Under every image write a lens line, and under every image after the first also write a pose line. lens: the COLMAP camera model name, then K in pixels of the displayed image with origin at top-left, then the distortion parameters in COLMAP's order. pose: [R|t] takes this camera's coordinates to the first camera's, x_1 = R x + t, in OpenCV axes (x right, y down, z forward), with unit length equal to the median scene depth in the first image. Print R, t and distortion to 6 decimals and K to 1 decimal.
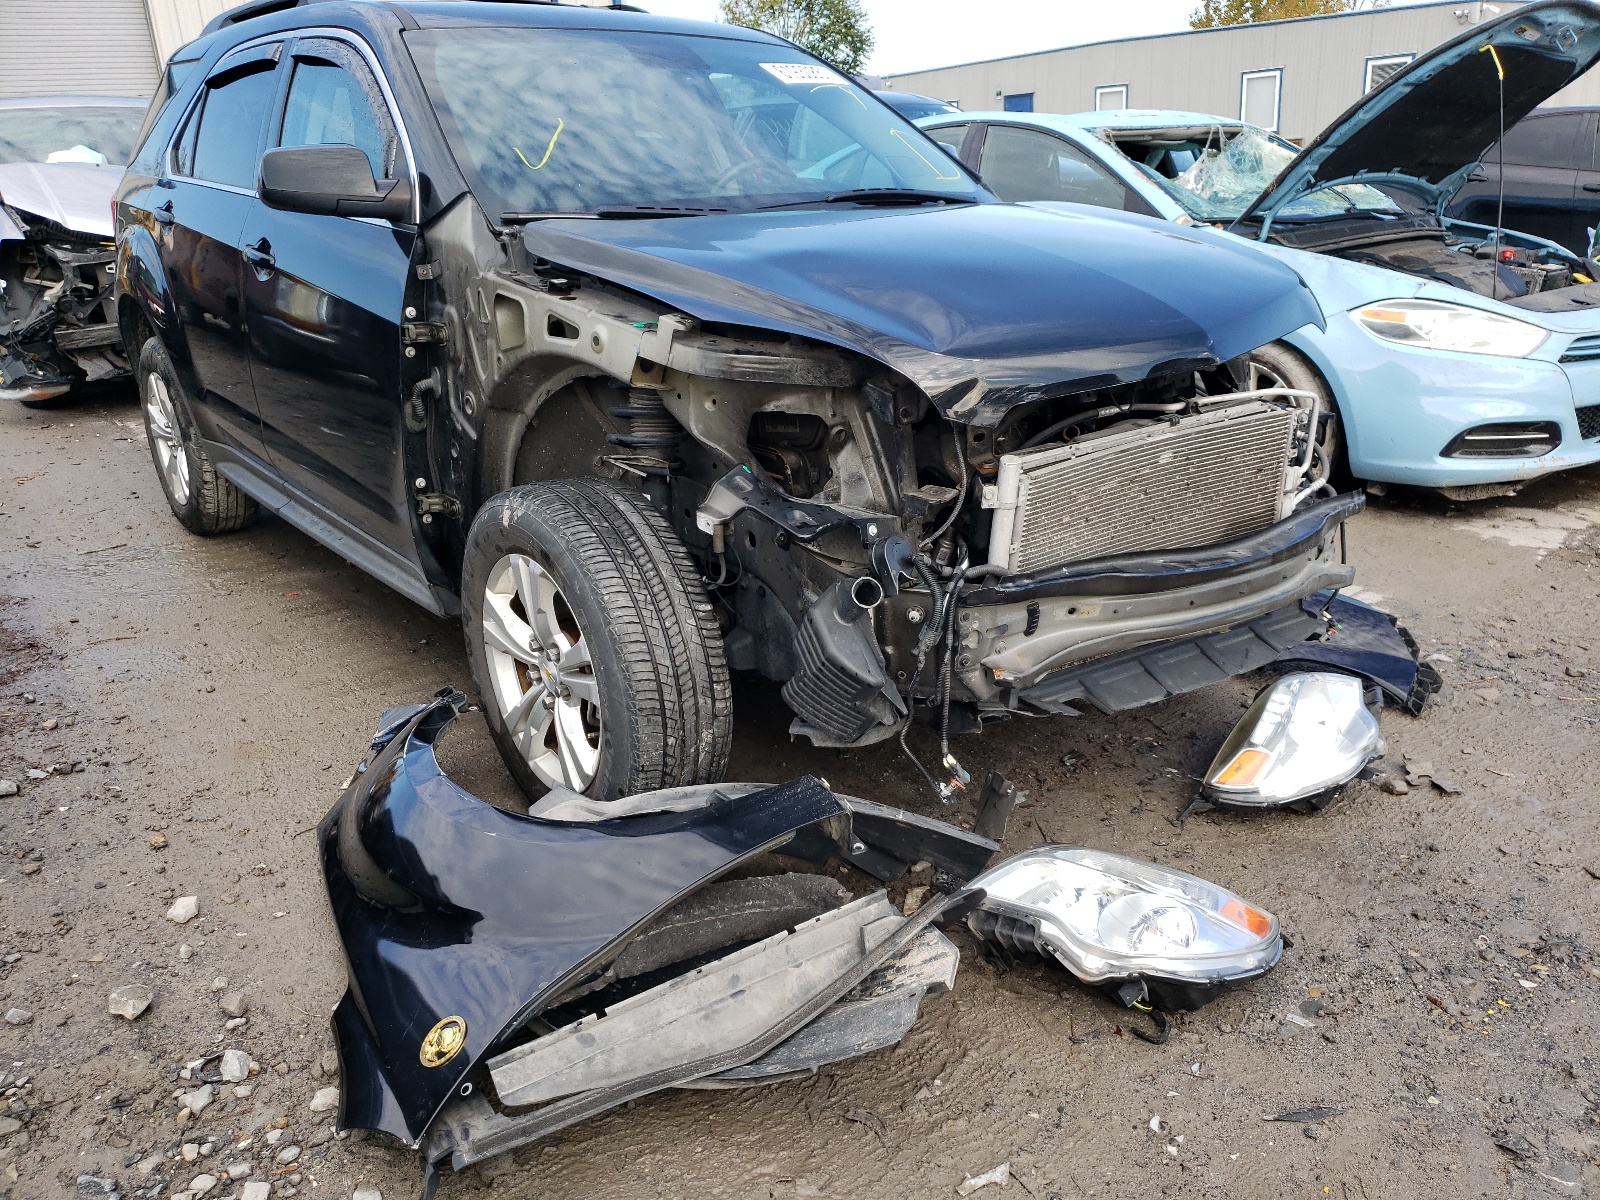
lens RADIAL K [[1196.5, 0, 805.6], [0, 1196.5, 591.3], [0, 0, 1]] dist [0.014925, 0.002513]
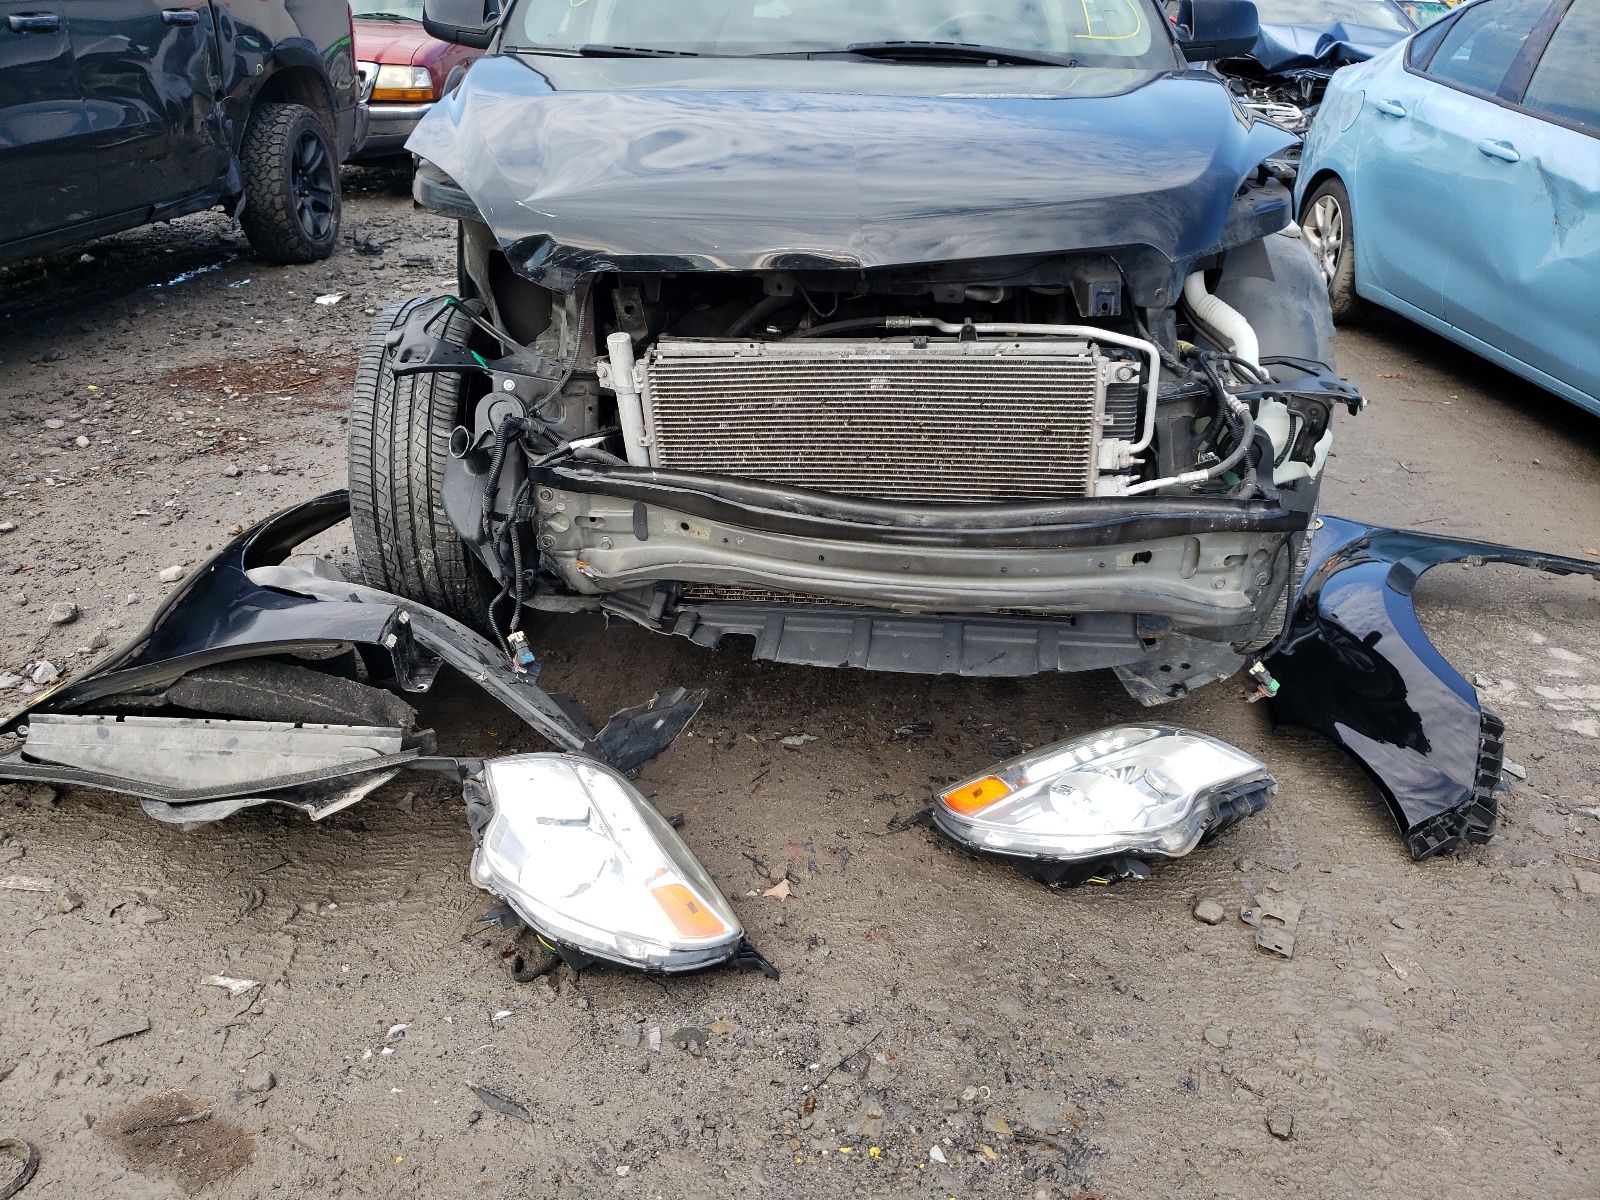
lens RADIAL K [[1196.5, 0, 803.1], [0, 1196.5, 604.9], [0, 0, 1]] dist [0.014925, 0.002513]
pose [[0.784903, 0.294951, -0.544913, 0.800650], [-0.236861, 0.955469, 0.175998, -0.105667], [0.572559, -0.009073, 0.819813, 0.330721]]
